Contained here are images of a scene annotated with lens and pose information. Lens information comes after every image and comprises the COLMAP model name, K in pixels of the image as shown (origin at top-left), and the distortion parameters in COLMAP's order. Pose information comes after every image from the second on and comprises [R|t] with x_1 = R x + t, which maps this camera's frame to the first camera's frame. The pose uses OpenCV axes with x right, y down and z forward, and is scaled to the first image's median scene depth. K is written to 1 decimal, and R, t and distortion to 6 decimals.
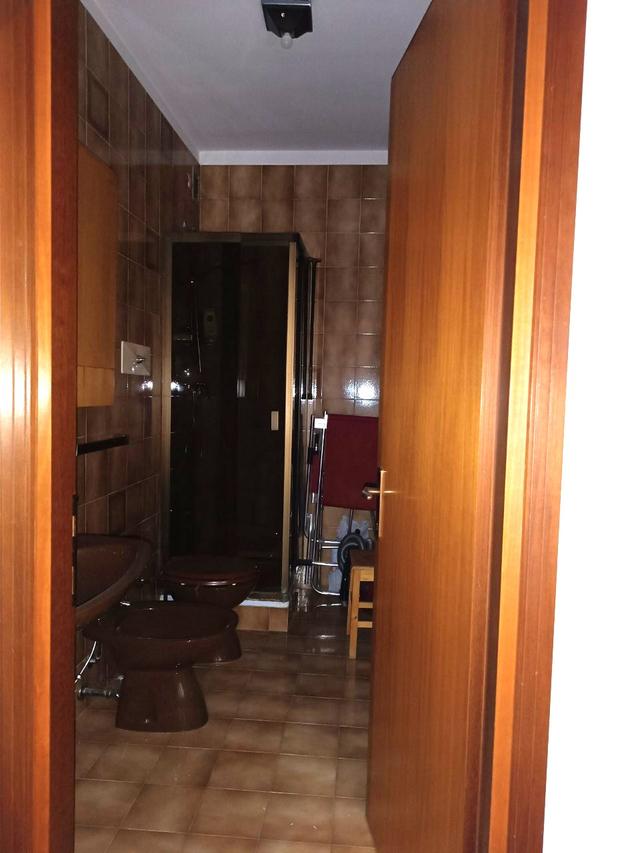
lens RADIAL K [[596.7, 0, 321.6], [0, 596.7, 426.6], [0, 0, 1]] dist [0.010377, -0.012552]
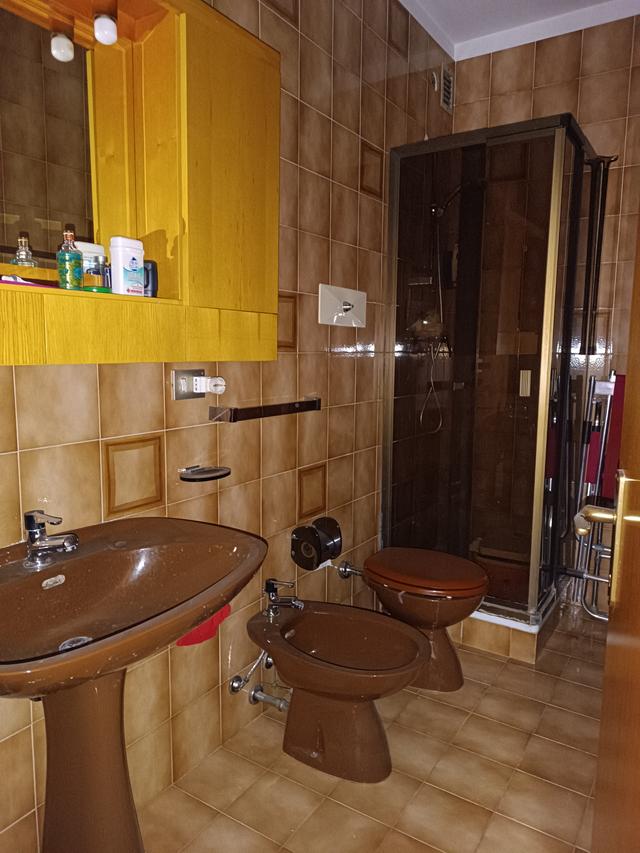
lens RADIAL K [[609.6, 0, 318.1], [0, 609.6, 424.3], [0, 0, 1]] dist [0.038609, -0.038885]
pose [[0.875966, 0.042729, -0.480476, 0.063766], [-0.016587, 0.998148, 0.058526, 0.000602], [0.482087, -0.043297, 0.875053, 0.210497]]
